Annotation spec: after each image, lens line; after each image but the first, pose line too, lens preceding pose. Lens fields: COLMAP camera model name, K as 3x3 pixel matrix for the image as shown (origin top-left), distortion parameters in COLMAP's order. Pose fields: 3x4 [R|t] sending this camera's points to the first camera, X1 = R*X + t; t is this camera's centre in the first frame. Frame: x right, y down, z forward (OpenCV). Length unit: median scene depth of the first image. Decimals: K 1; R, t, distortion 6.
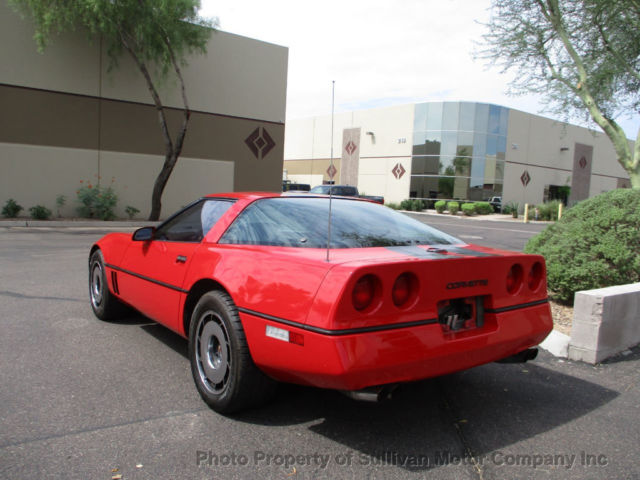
lens RADIAL K [[531.3, 0, 320.0], [0, 531.3, 240.0], [0, 0, 1]] dist [-0.029728, 0.004538]
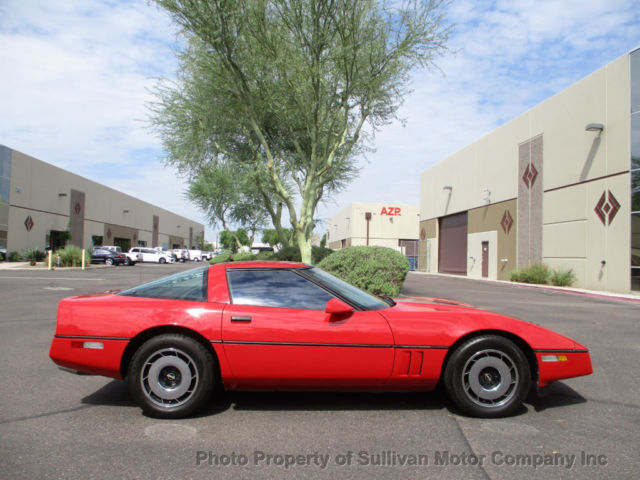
lens RADIAL K [[529.9, 0, 320.0], [0, 529.9, 240.0], [0, 0, 1]] dist [-0.036245, 0.013390]
pose [[0.569494, -0.010281, 0.821931, -0.247483], [0.075923, 0.996305, -0.040143, -0.021817], [-0.818482, 0.085264, 0.568170, 0.077153]]
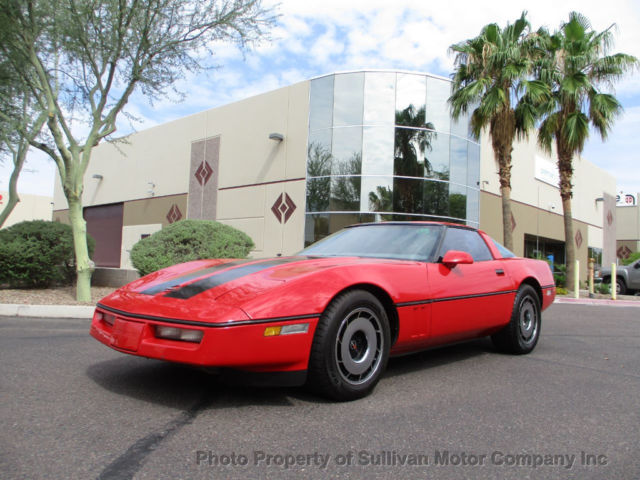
lens RADIAL K [[529.9, 0, 320.0], [0, 529.9, 240.0], [0, 0, 1]] dist [-0.036245, 0.013390]
pose [[-0.135757, -0.000084, 0.990742, -0.283899], [0.043012, 0.999057, 0.005978, -0.013803], [-0.989808, 0.043425, -0.135625, 0.288139]]
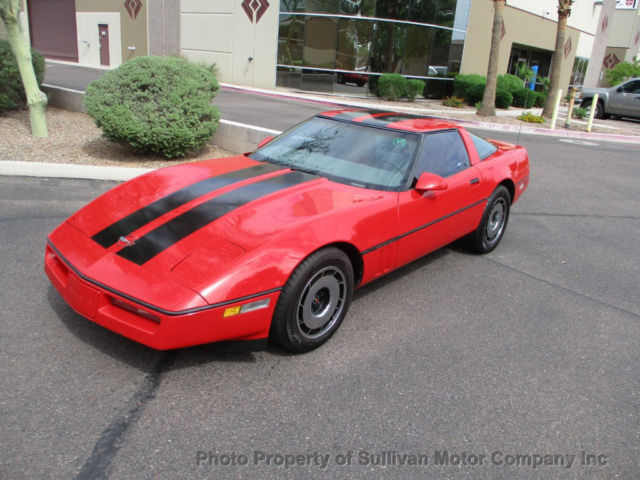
lens RADIAL K [[529.9, 0, 320.0], [0, 529.9, 240.0], [0, 0, 1]] dist [-0.036245, 0.013390]
pose [[-0.176446, -0.384723, 0.906010, -0.263754], [0.000176, 0.920440, 0.390885, -0.062322], [-0.984310, 0.069130, -0.162340, 0.280863]]
